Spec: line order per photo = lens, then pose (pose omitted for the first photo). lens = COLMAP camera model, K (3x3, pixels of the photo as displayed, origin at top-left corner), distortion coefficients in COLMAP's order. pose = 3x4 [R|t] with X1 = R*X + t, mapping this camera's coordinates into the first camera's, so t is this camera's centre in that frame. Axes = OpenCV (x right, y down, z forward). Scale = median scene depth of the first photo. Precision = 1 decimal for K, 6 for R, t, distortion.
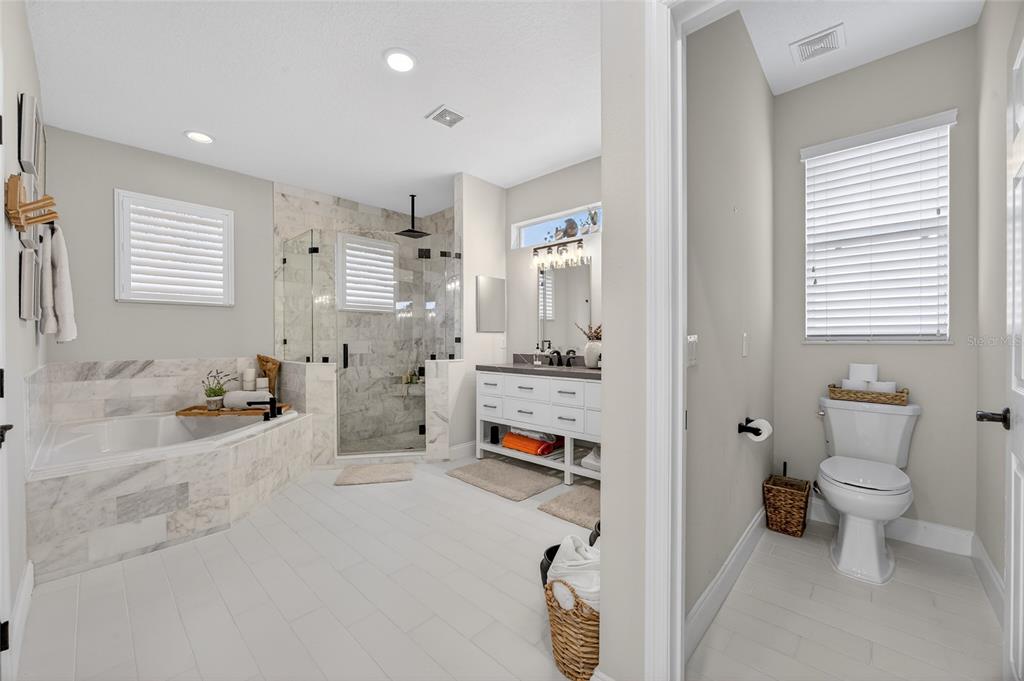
lens RADIAL K [[397.7, 0, 502.1], [0, 397.7, 342.5], [0, 0, 1]] dist [0.000966, 0.000544]
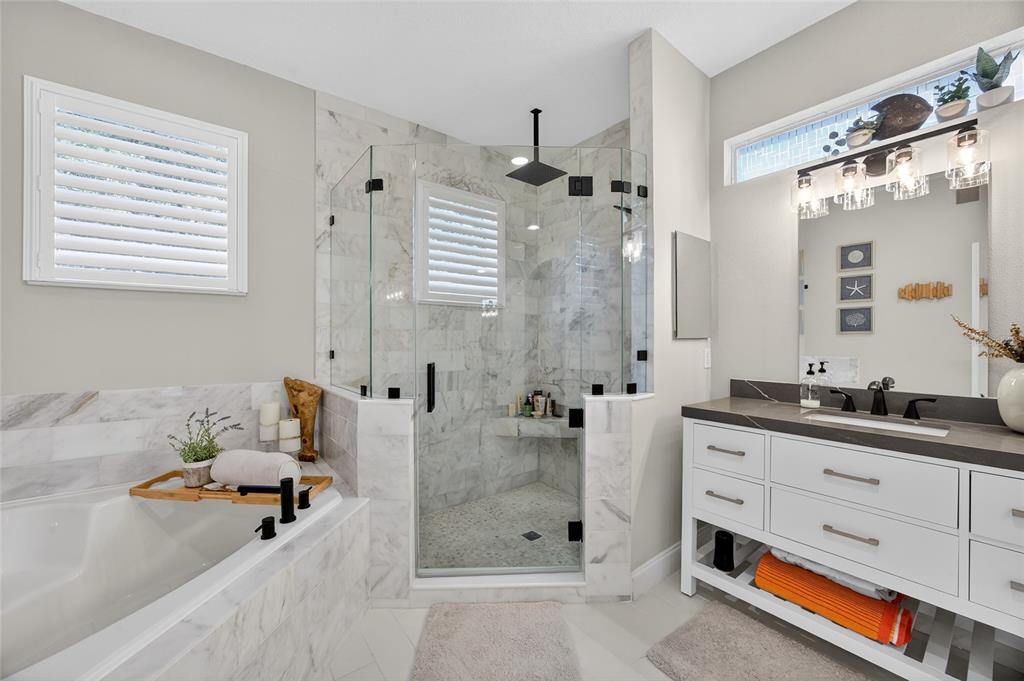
lens RADIAL K [[397.7, 0, 517.5], [0, 397.7, 338.1], [0, 0, 1]] dist [0.000966, 0.000544]
pose [[0.991329, 0.000428, -0.131402, -0.204340], [-0.002069, 0.999921, -0.012358, -0.021772], [0.131387, 0.012523, 0.991252, 0.477538]]
